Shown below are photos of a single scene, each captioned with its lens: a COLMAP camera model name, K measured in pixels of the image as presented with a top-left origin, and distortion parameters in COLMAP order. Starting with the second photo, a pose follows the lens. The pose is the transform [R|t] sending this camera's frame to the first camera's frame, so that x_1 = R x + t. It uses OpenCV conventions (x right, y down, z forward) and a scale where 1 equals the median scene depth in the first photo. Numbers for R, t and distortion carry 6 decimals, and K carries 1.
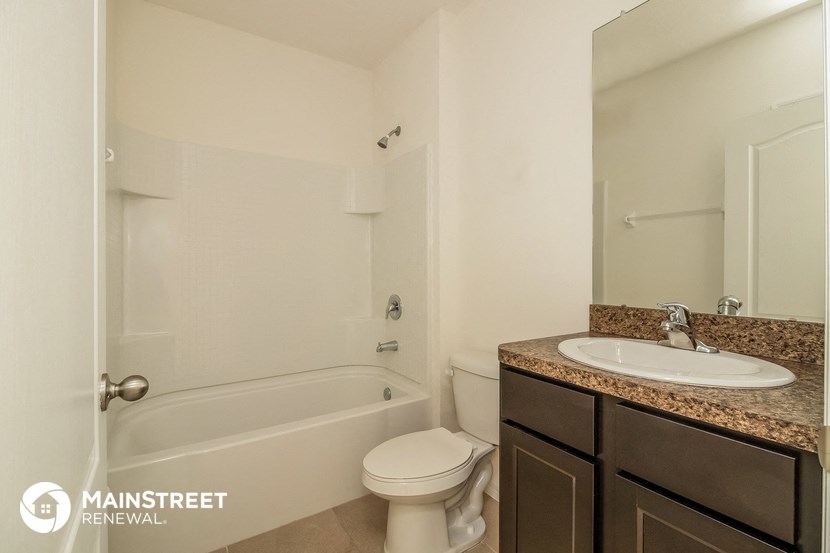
lens RADIAL K [[378.8, 0, 416.5], [0, 378.8, 274.0], [0, 0, 1]] dist [0.011859, -0.000175]
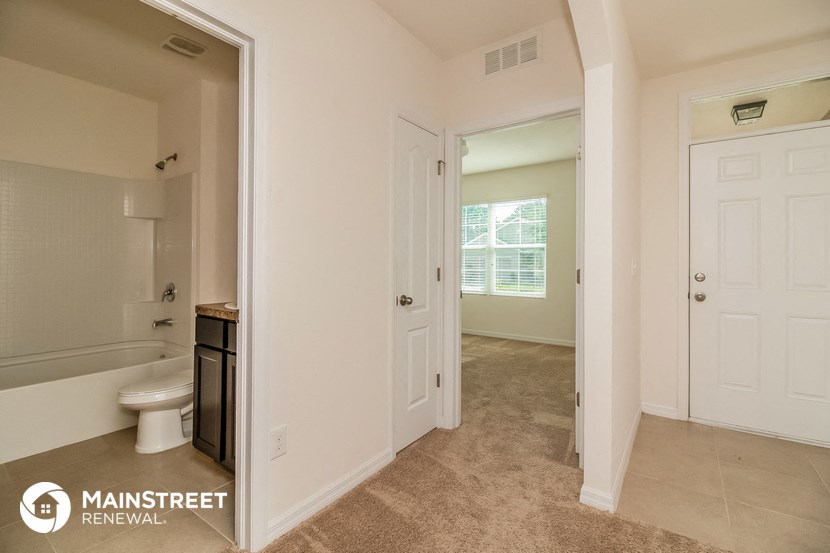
lens RADIAL K [[378.8, 0, 415.7], [0, 378.8, 269.2], [0, 0, 1]] dist [0.011859, -0.000175]
pose [[0.939409, -0.005231, 0.342759, 0.293600], [0.006472, 0.999976, -0.002479, 0.016212], [-0.342738, 0.004547, 0.939420, -0.534921]]
